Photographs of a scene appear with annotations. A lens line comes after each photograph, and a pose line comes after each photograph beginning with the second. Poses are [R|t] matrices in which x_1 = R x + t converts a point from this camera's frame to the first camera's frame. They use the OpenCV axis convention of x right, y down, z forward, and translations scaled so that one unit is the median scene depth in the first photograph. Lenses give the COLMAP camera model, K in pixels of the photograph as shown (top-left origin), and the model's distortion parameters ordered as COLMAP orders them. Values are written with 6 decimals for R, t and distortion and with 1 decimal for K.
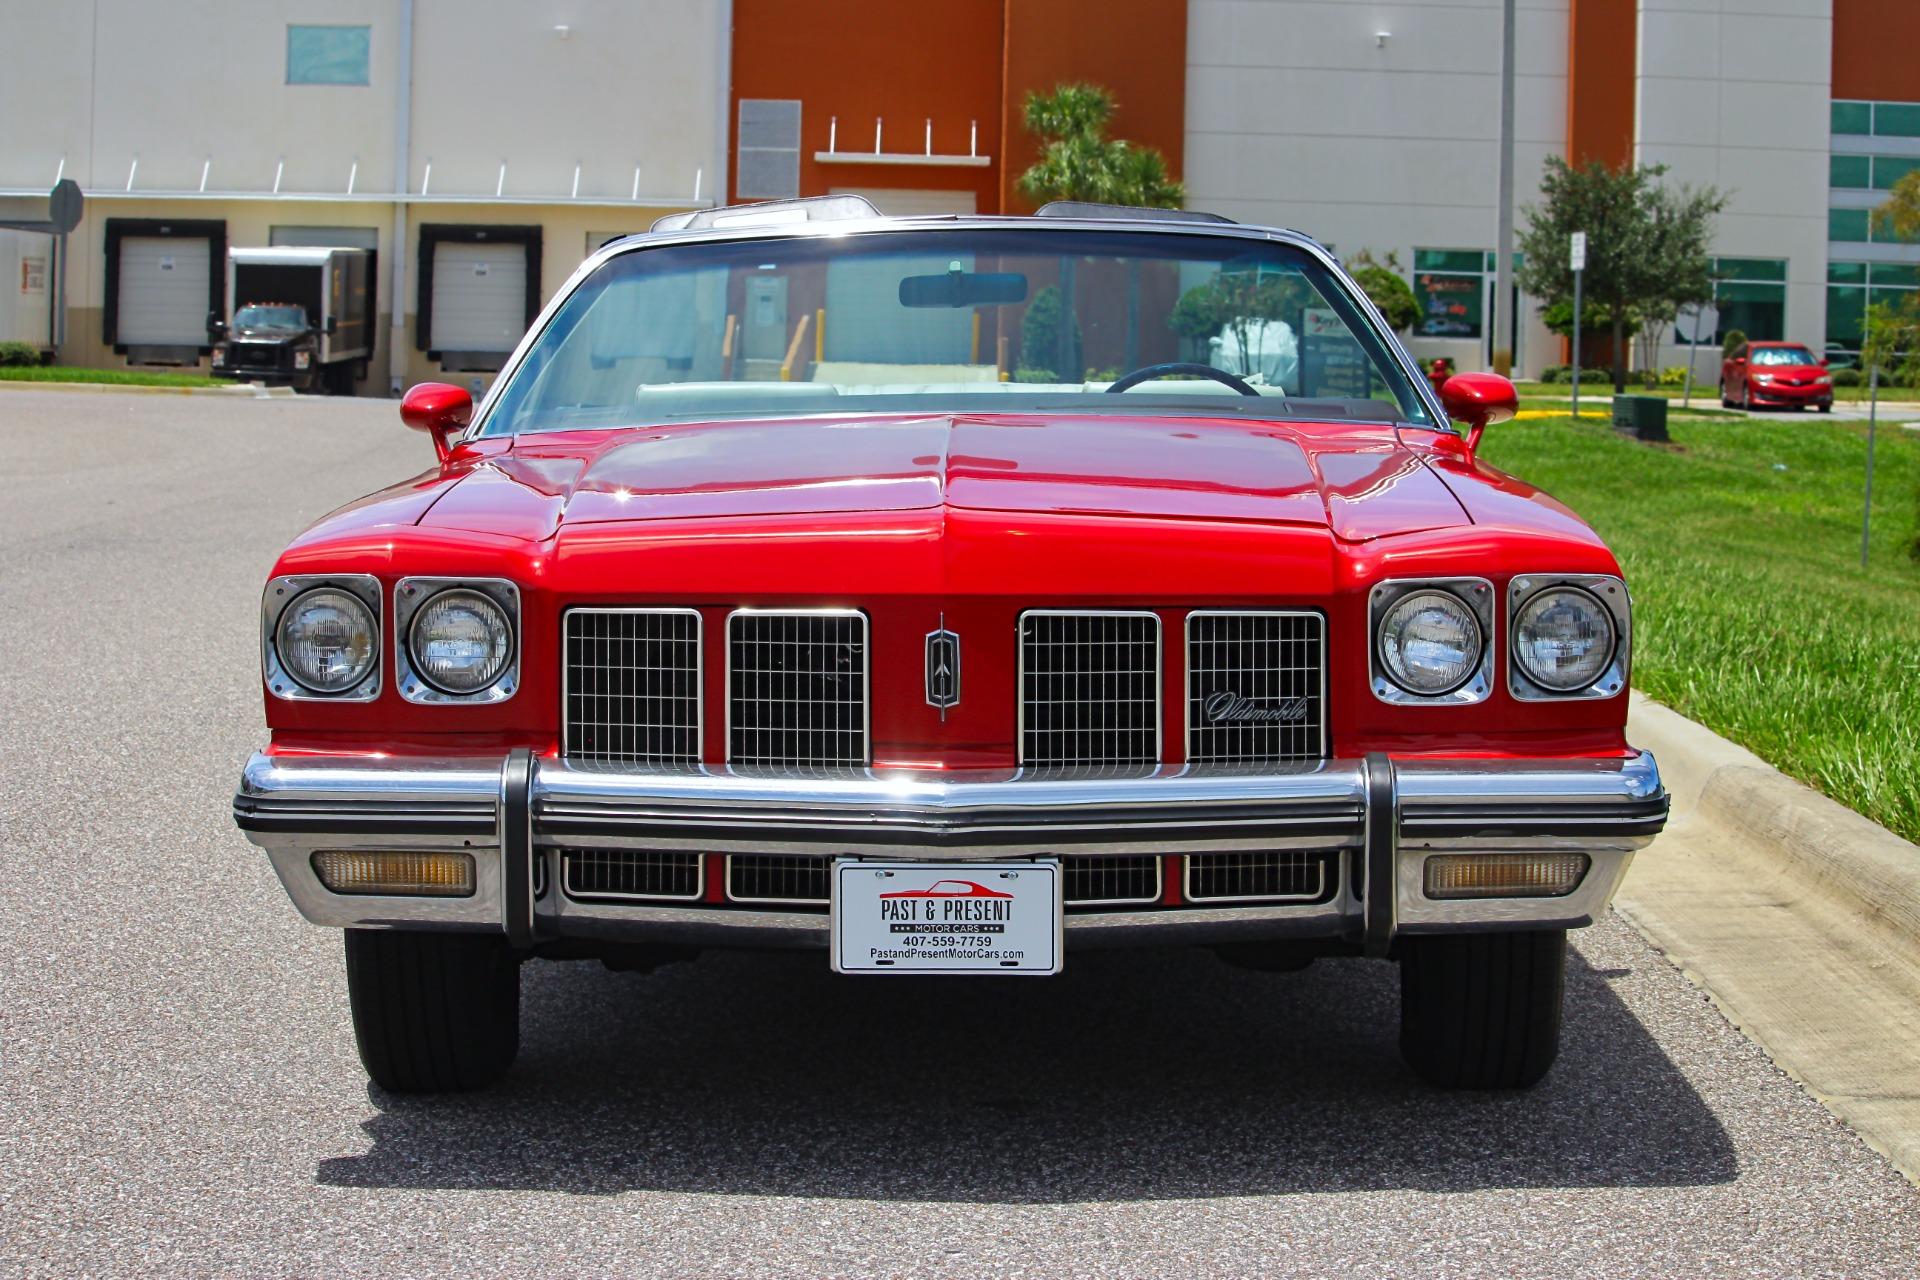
lens RADIAL K [[4922.1, 0, 963.7], [0, 4922.1, 522.4], [0, 0, 1]] dist [-0.452515, 0.872708]
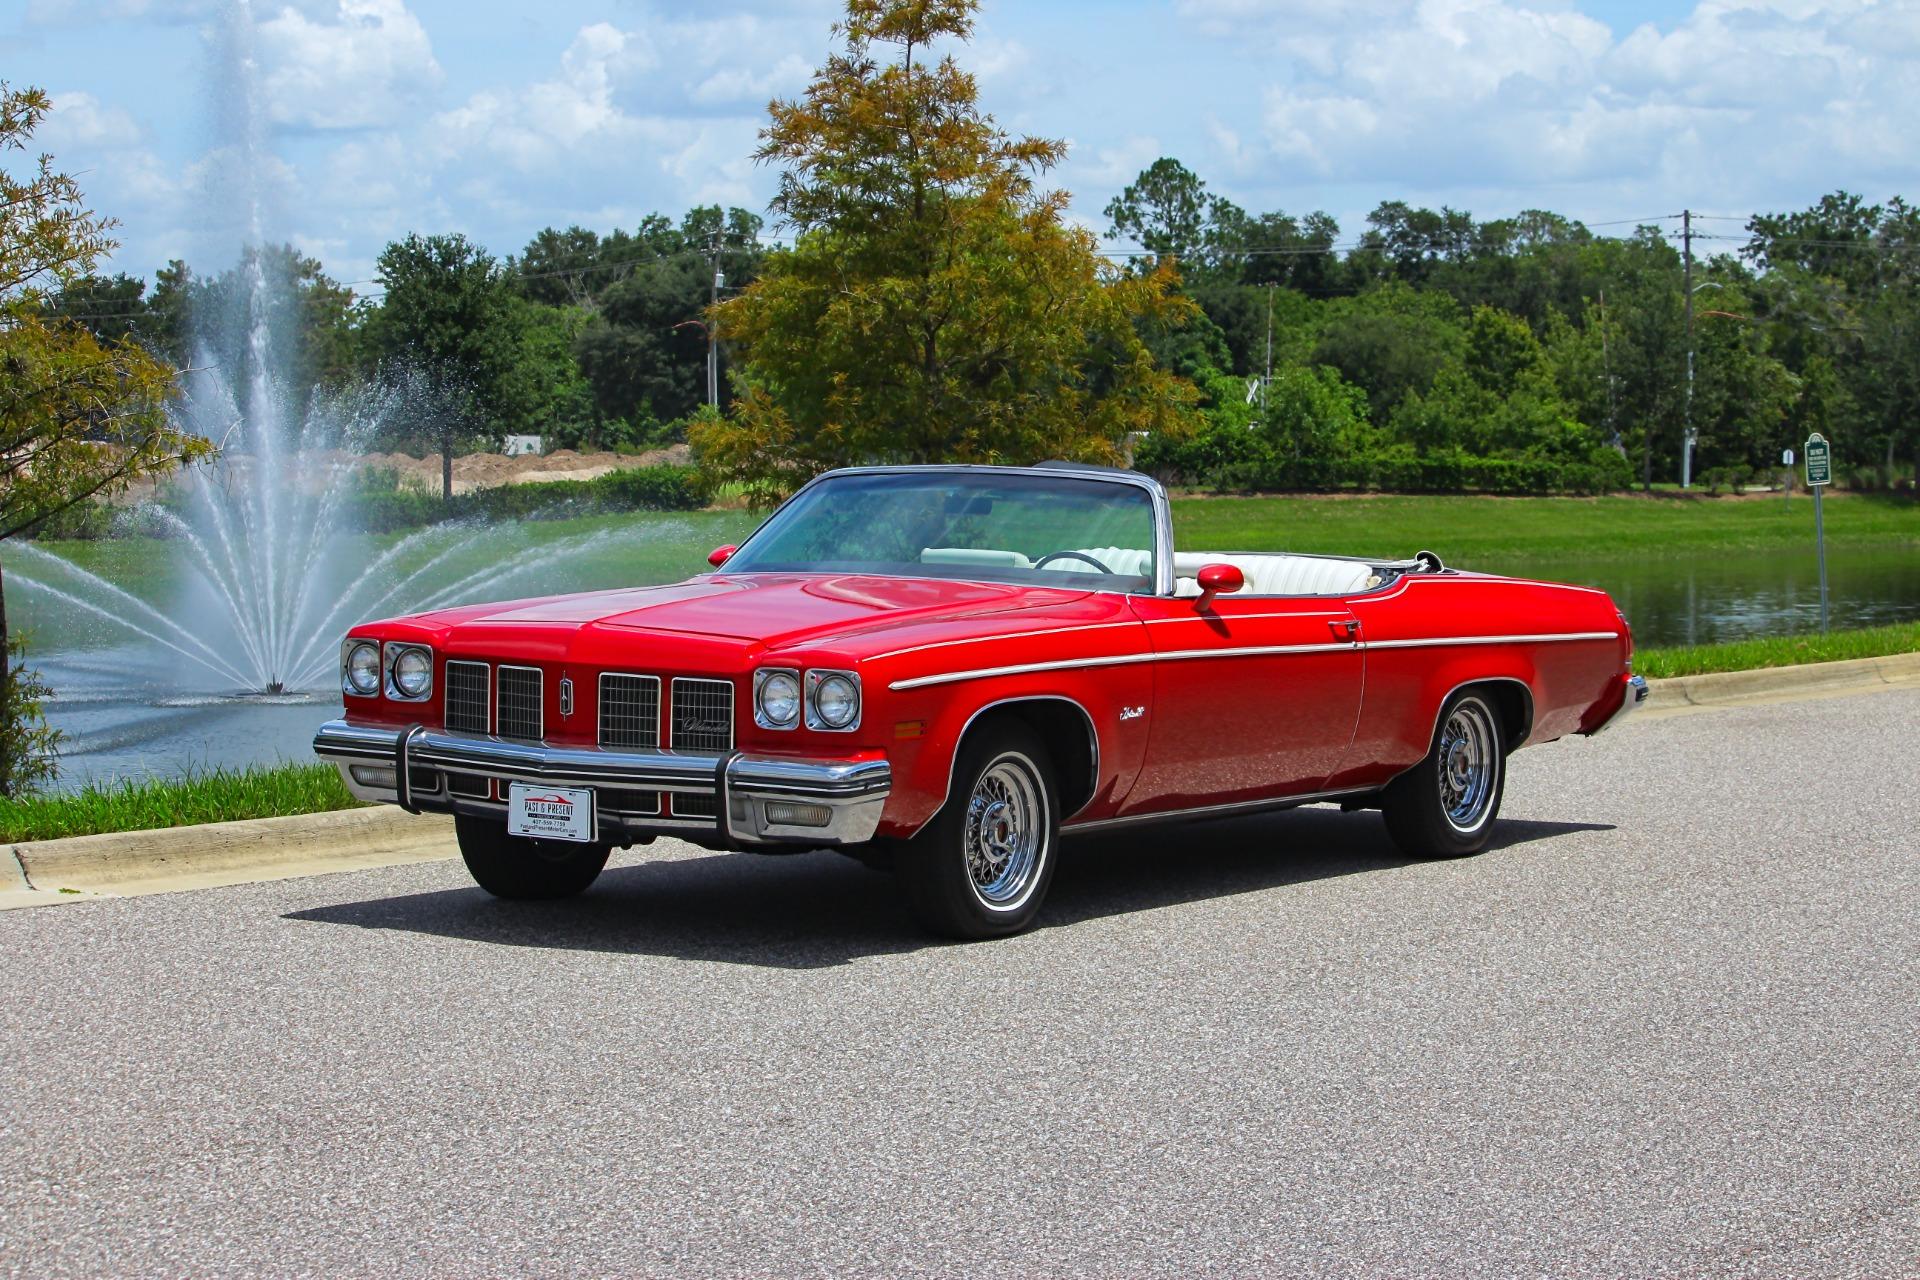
lens RADIAL K [[4907.0, 0, 993.6], [0, 4907.0, 641.1], [0, 0, 1]] dist [-0.391360, -0.608556]
pose [[0.854395, 0.052307, -0.516984, 1.224381], [-0.047573, 0.998616, 0.022415, -0.049878], [0.517441, 0.005444, 0.855701, -0.710133]]
